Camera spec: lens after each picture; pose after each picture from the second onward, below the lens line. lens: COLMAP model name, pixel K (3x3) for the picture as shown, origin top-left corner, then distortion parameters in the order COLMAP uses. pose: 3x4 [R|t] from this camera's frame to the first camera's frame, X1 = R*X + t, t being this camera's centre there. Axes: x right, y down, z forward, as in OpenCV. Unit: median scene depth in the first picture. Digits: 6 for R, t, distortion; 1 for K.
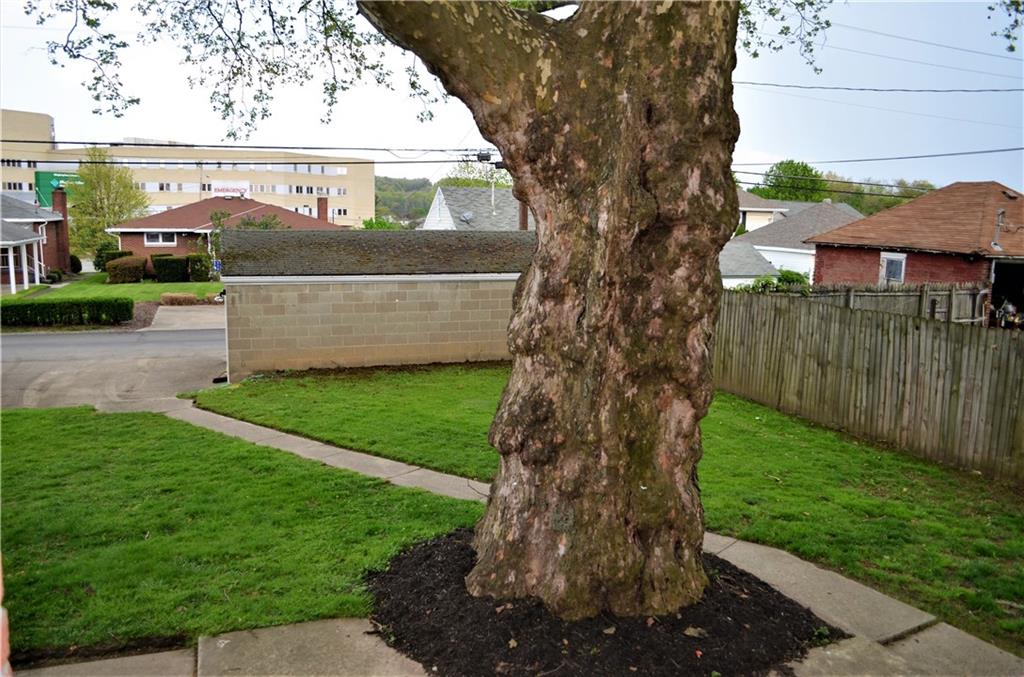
lens RADIAL K [[811.0, 0, 513.6], [0, 811.0, 338.8], [0, 0, 1]] dist [-0.065793, 0.029793]
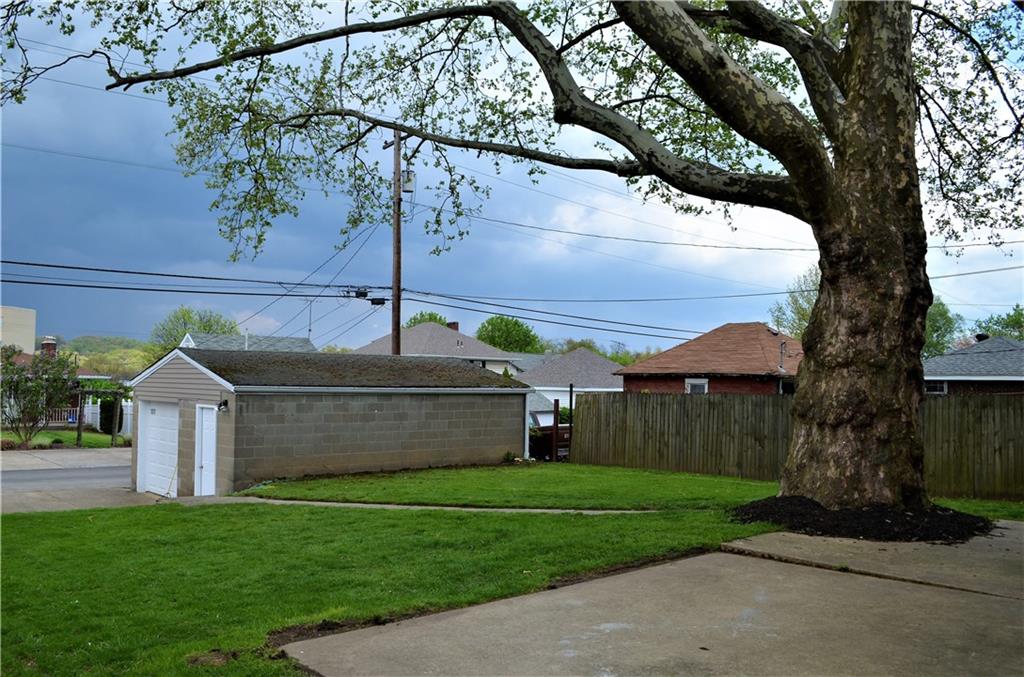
lens RADIAL K [[836.0, 0, 511.0], [0, 836.0, 339.8], [0, 0, 1]] dist [-0.063564, 0.001261]
pose [[0.930913, 0.012156, 0.365039, -1.304427], [0.057732, 0.981984, -0.179928, 0.240808], [-0.360650, 0.188572, 0.913440, -0.387139]]
